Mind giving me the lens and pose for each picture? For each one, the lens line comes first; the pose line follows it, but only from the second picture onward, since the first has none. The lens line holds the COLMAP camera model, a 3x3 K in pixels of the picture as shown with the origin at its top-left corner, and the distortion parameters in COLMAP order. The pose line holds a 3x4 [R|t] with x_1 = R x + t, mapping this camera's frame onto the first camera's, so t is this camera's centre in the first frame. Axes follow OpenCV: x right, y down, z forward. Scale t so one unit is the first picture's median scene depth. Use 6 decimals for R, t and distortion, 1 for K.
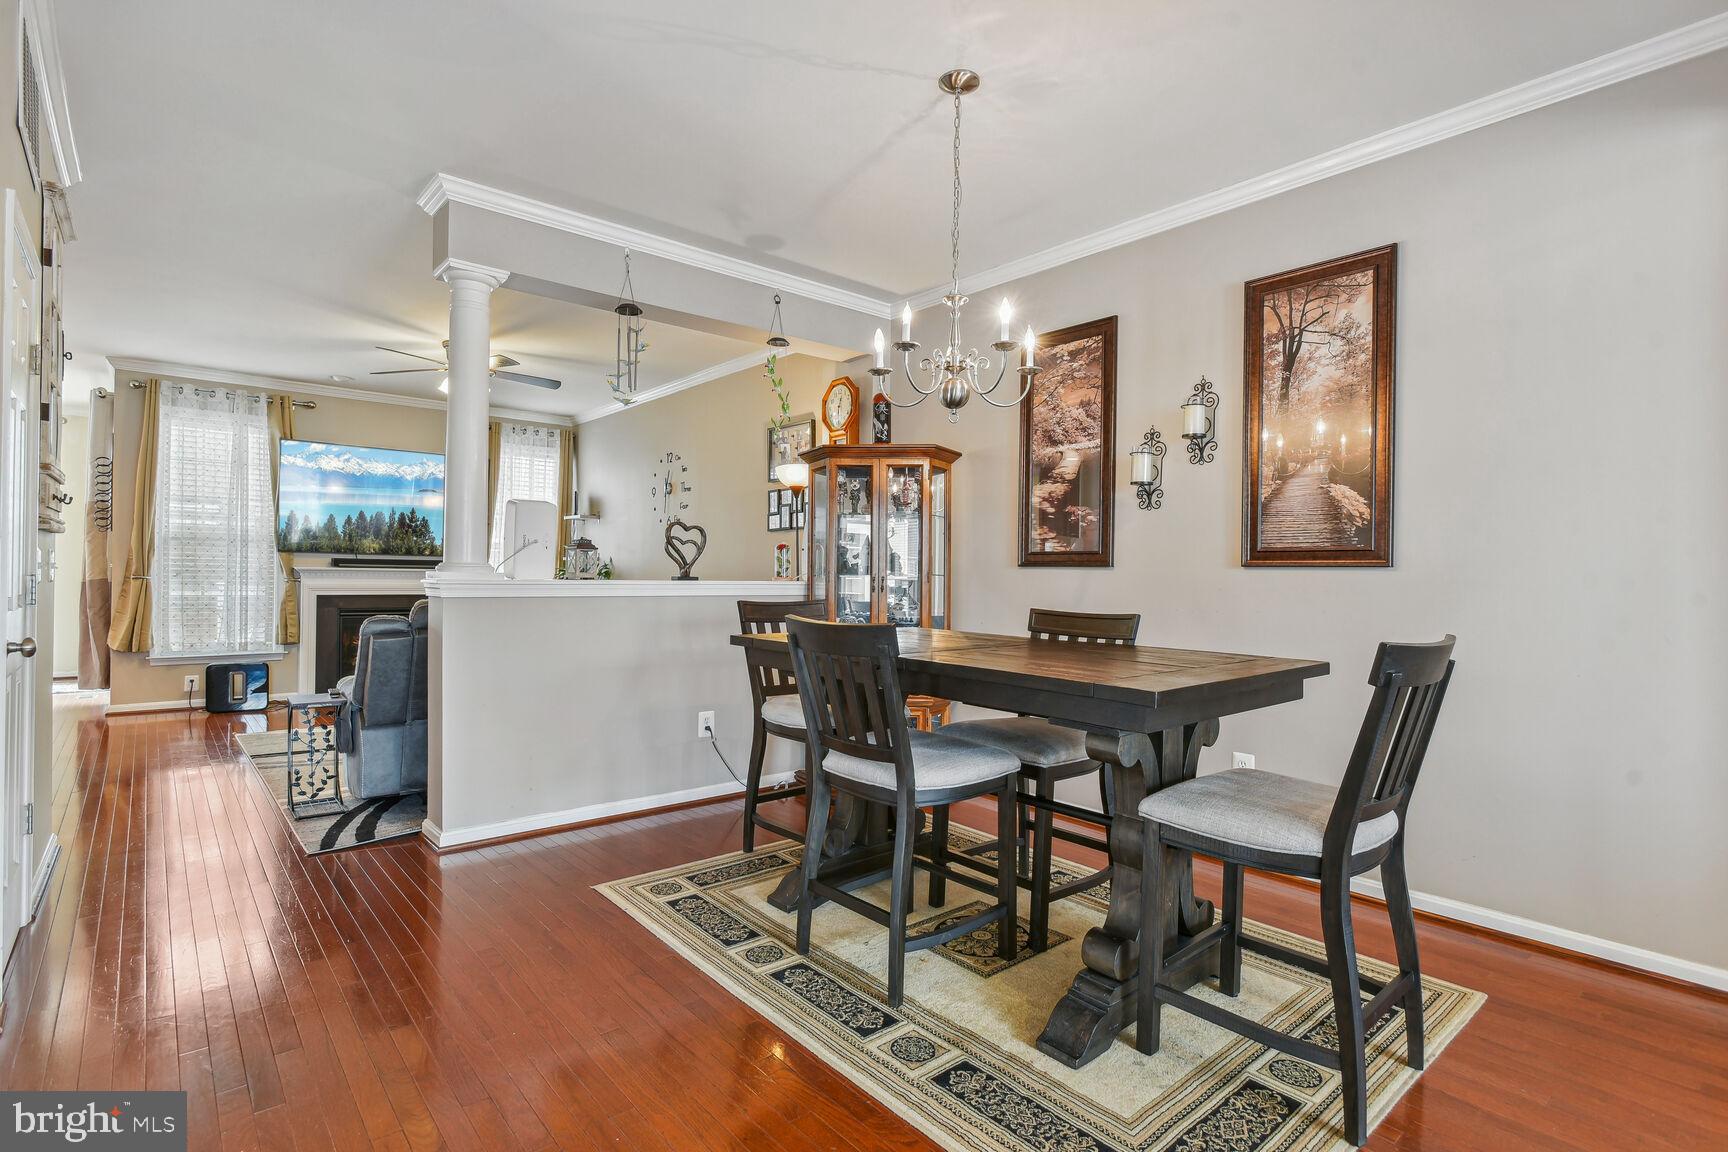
lens RADIAL K [[833.1, 0, 862.1], [0, 833.1, 576.5], [0, 0, 1]] dist [-0.002162, 0.000412]
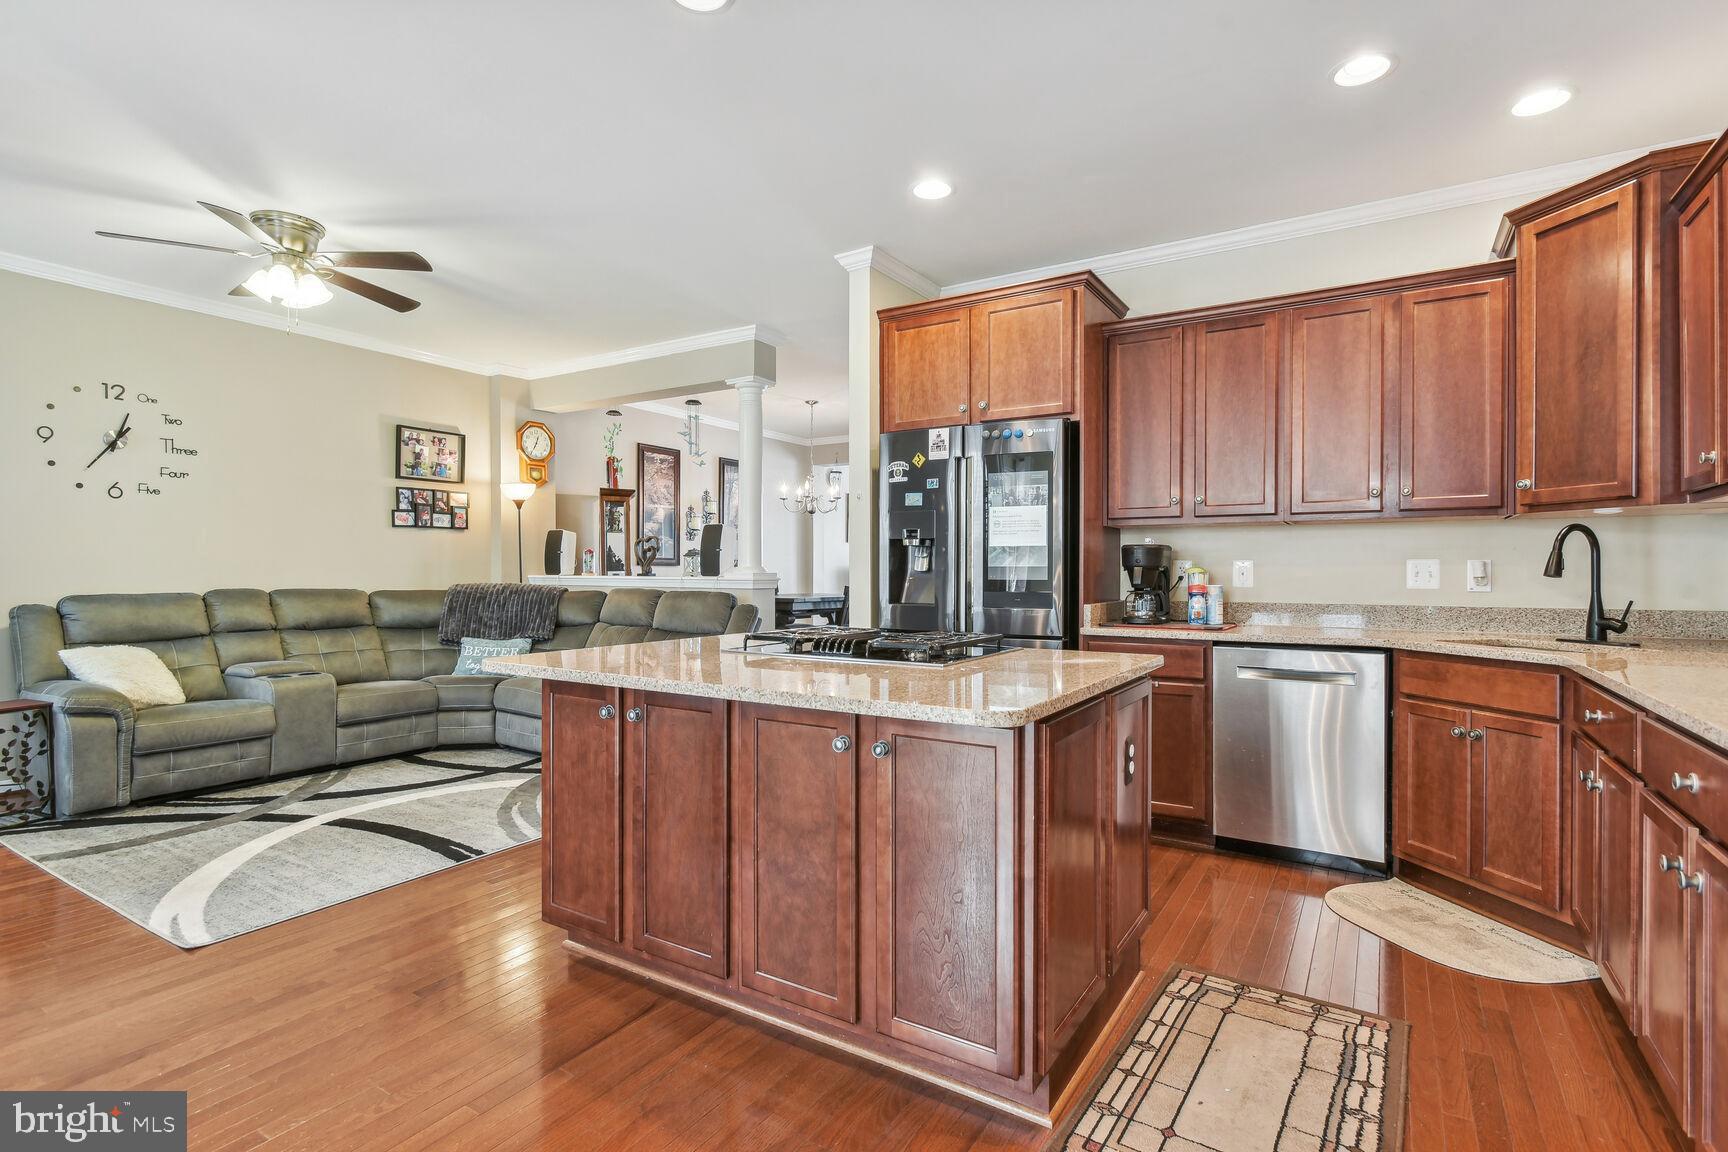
lens RADIAL K [[833.1, 0, 866.6], [0, 833.1, 572.6], [0, 0, 1]] dist [-0.002162, 0.000412]
pose [[-0.299137, -0.015109, 0.954091, -1.240062], [-0.007235, 0.999882, 0.013566, -0.017544], [-0.954183, -0.002845, -0.299211, 0.765133]]
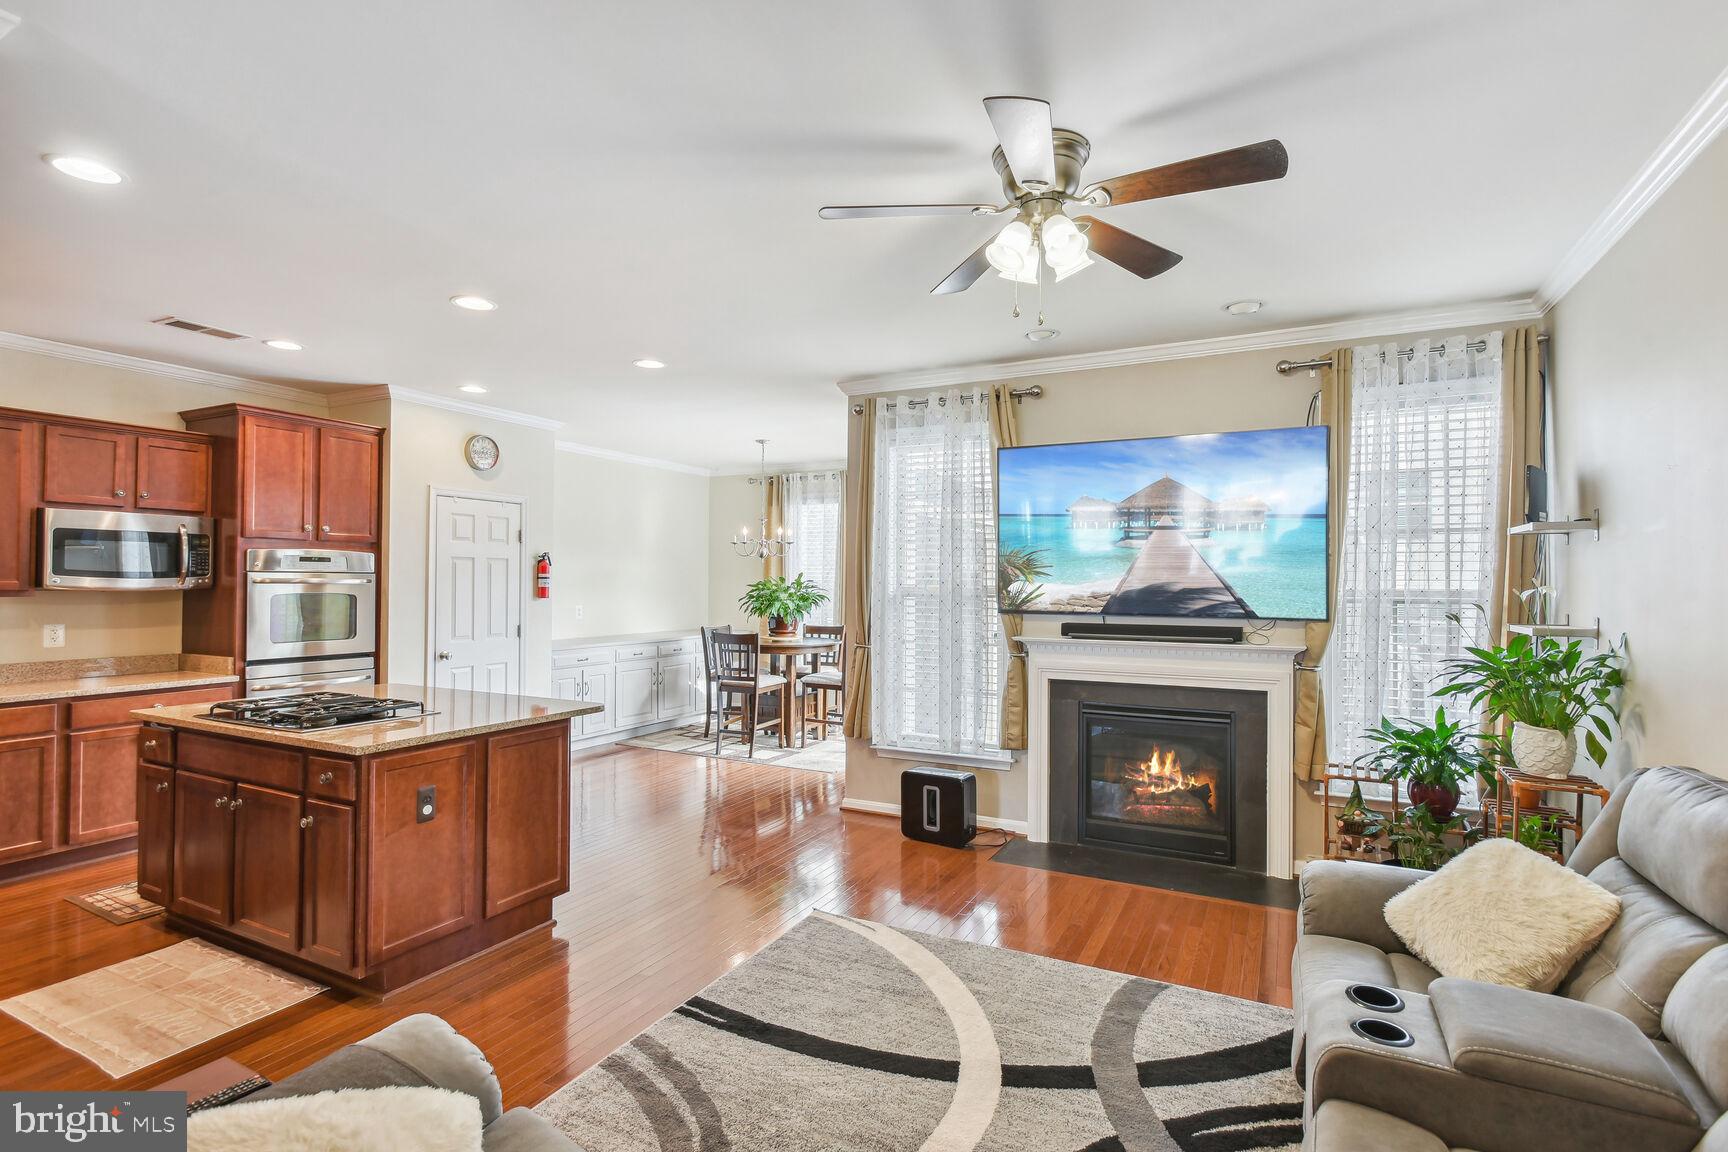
lens RADIAL K [[833.1, 0, 862.3], [0, 833.1, 572.2], [0, 0, 1]] dist [-0.002162, 0.000412]
pose [[0.378115, -0.022858, -0.925476, -0.127831], [0.000684, 0.999702, -0.024412, -0.056272], [0.925758, 0.008597, 0.378018, 0.760854]]
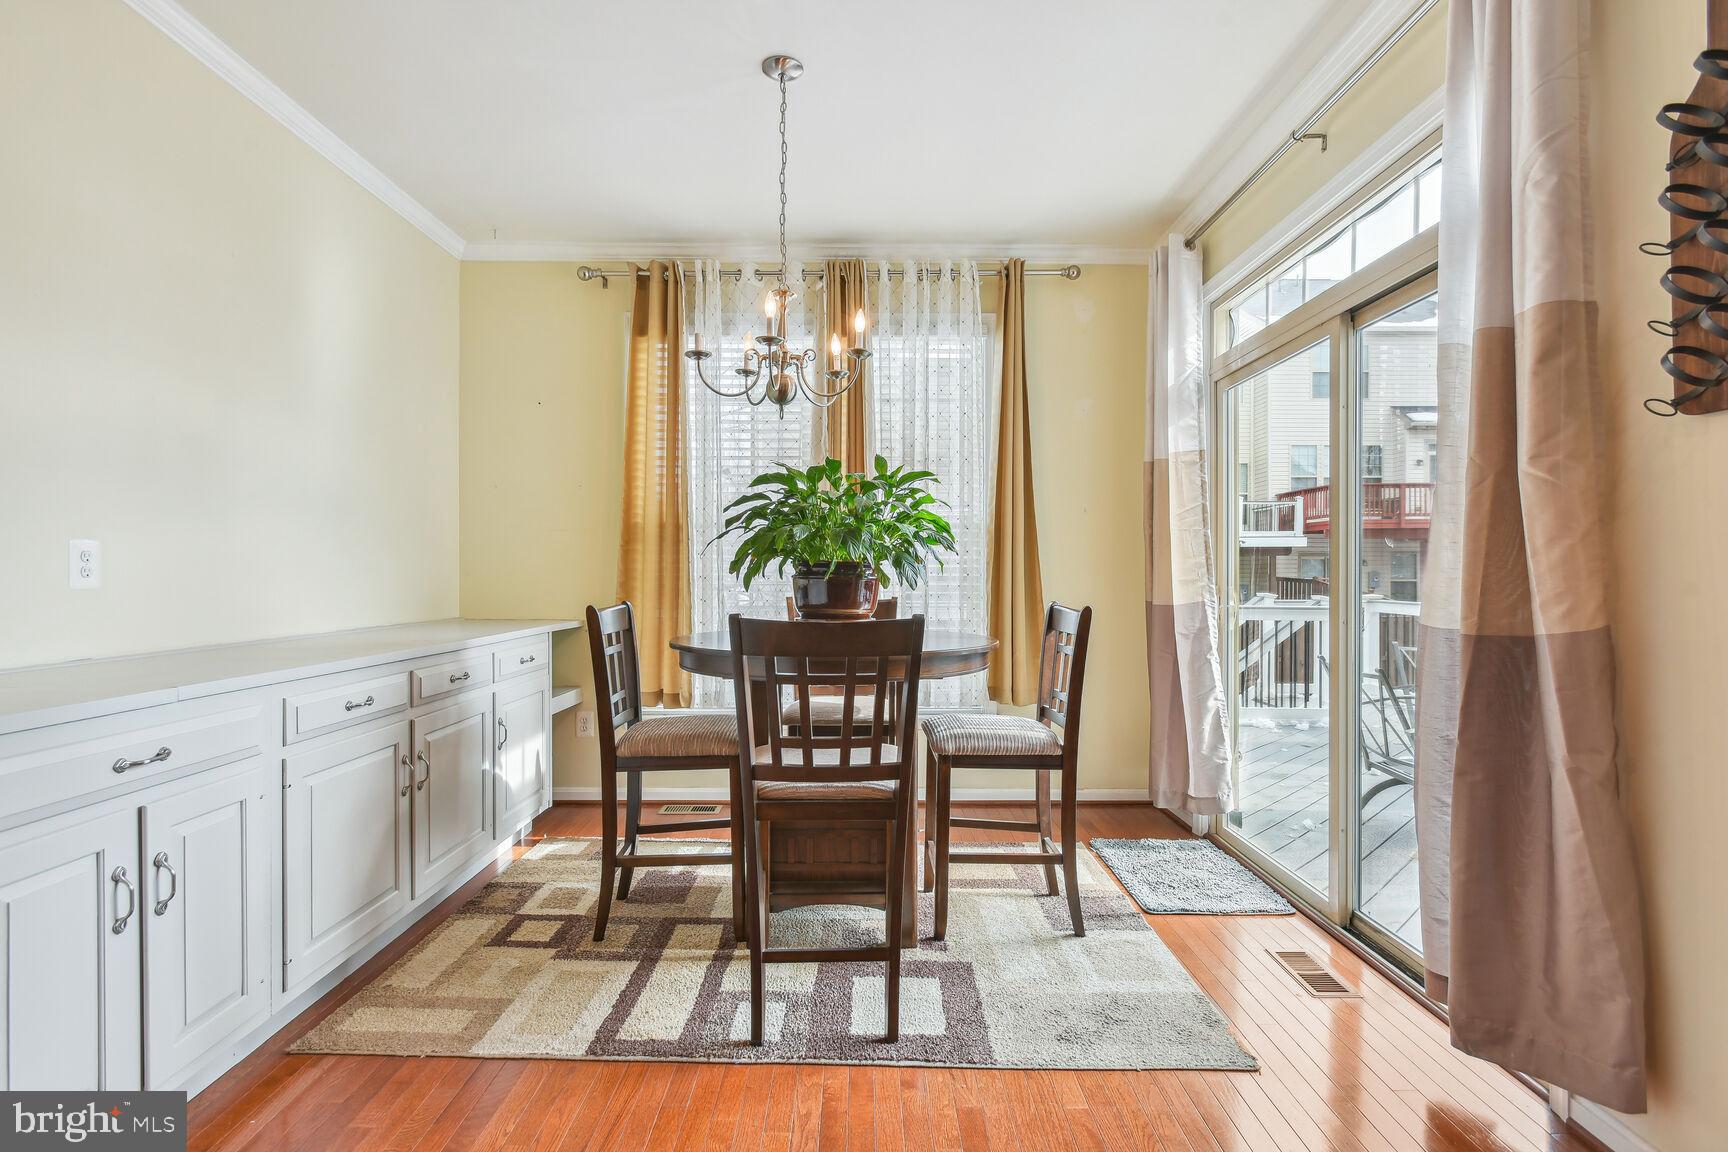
lens RADIAL K [[833.1, 0, 868.0], [0, 833.1, 574.7], [0, 0, 1]] dist [-0.002162, 0.000412]
pose [[0.763200, -0.011069, -0.646067, -1.058934], [0.009193, 0.999938, -0.006273, -0.014815], [0.646097, -0.001152, 0.763255, 0.789940]]
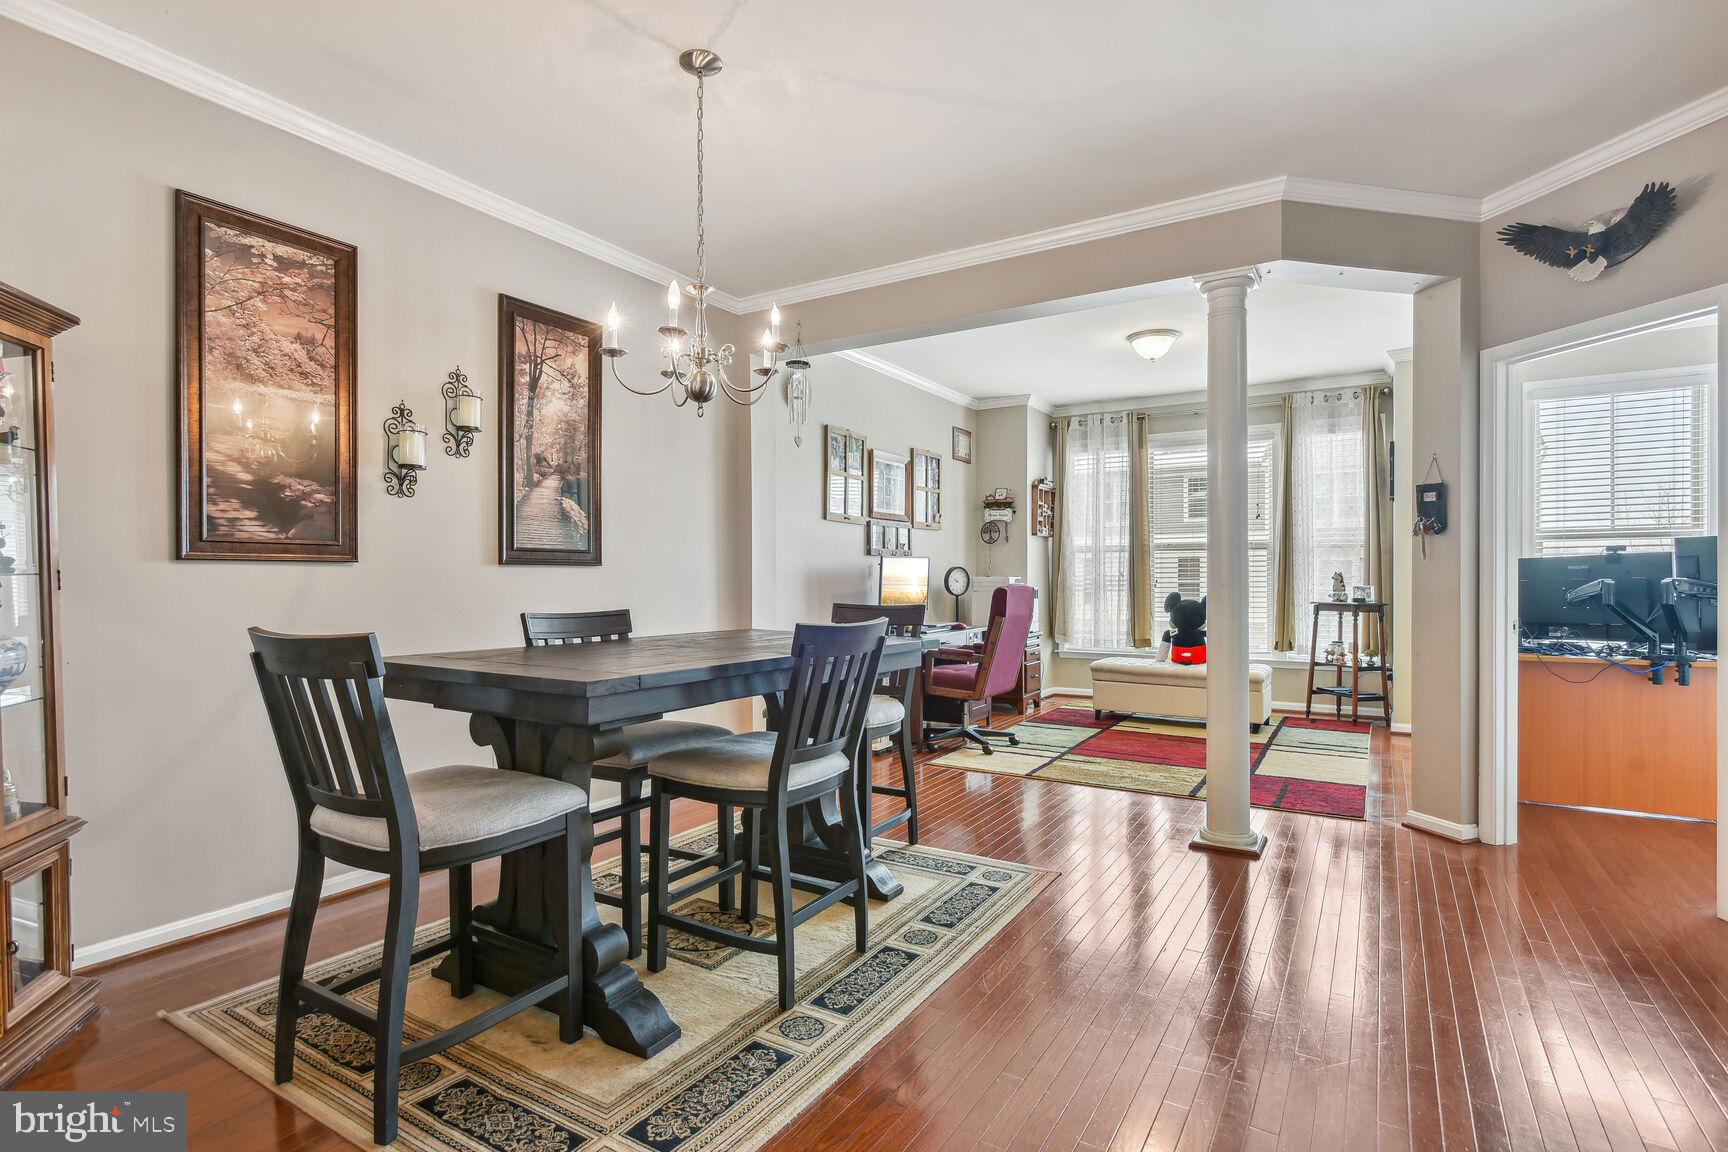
lens RADIAL K [[833.1, 0, 867.7], [0, 833.1, 575.9], [0, 0, 1]] dist [-0.002162, 0.000412]
pose [[-0.304432, -0.013058, 0.952445, -0.392790], [-0.004172, 0.999915, 0.012376, -0.006571], [-0.952525, -0.000206, -0.304461, 0.501065]]
